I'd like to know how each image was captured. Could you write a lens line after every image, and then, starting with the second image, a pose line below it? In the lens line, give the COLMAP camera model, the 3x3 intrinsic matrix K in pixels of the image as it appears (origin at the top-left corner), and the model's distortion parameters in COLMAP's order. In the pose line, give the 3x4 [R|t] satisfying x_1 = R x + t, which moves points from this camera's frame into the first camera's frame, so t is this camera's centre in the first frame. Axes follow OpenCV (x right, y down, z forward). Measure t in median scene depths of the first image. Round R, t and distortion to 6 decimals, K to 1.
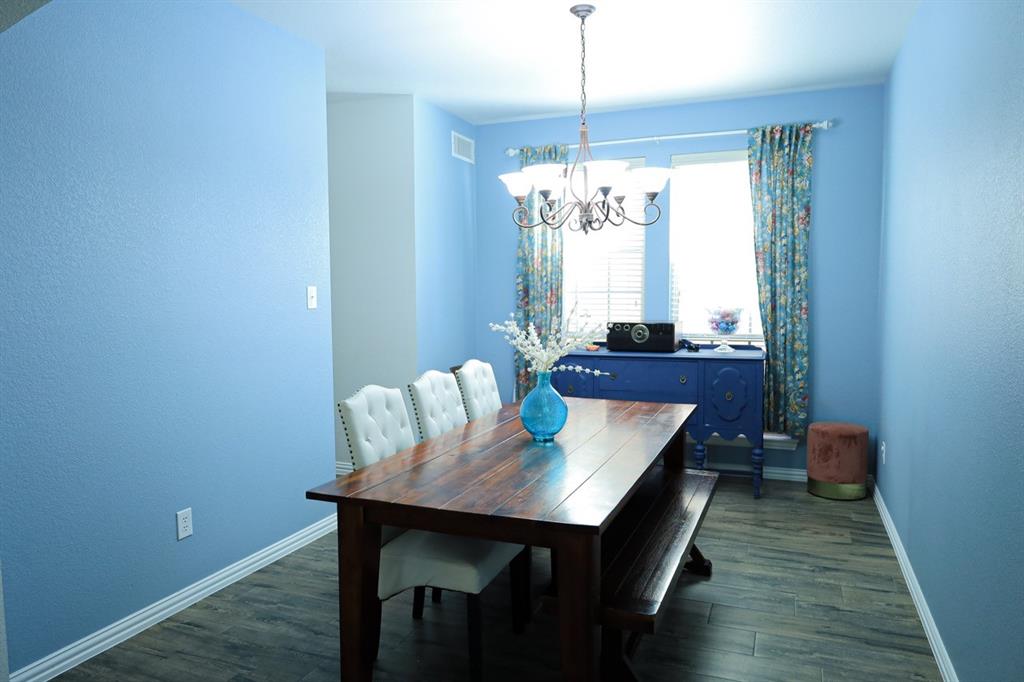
lens RADIAL K [[704.4, 0, 516.1], [0, 704.4, 339.9], [0, 0, 1]] dist [-0.019941, 0.013576]
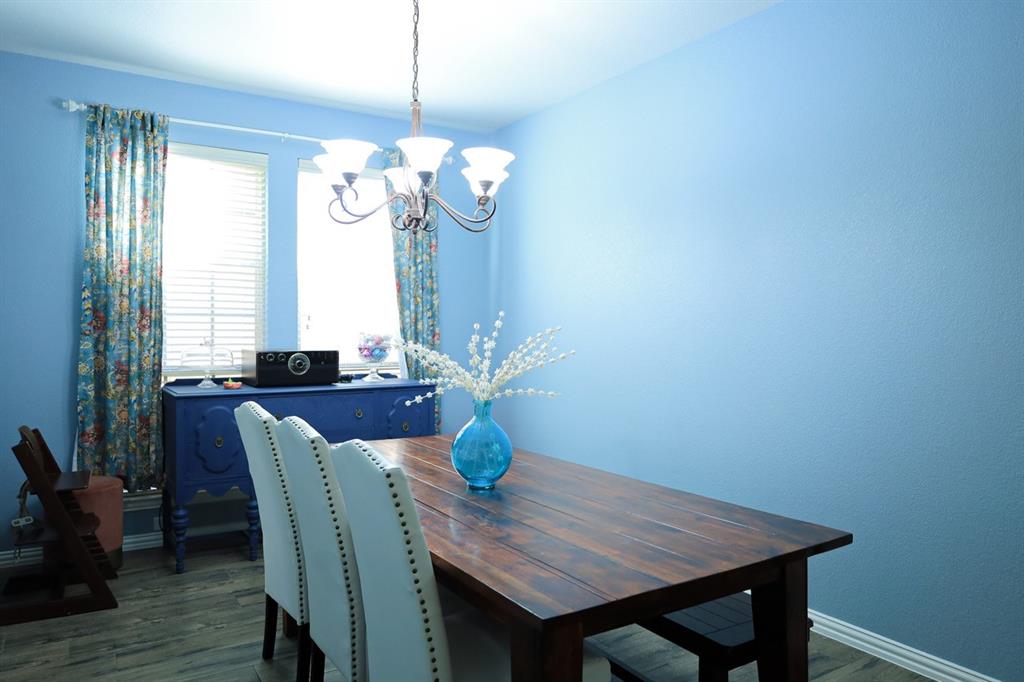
lens RADIAL K [[704.4, 0, 513.6], [0, 704.4, 339.1], [0, 0, 1]] dist [-0.019941, 0.013576]
pose [[0.580375, 0.000195, 0.814349, -0.348004], [0.051232, 0.998010, -0.036752, 0.005097], [-0.812736, 0.063051, 0.579210, 0.312163]]
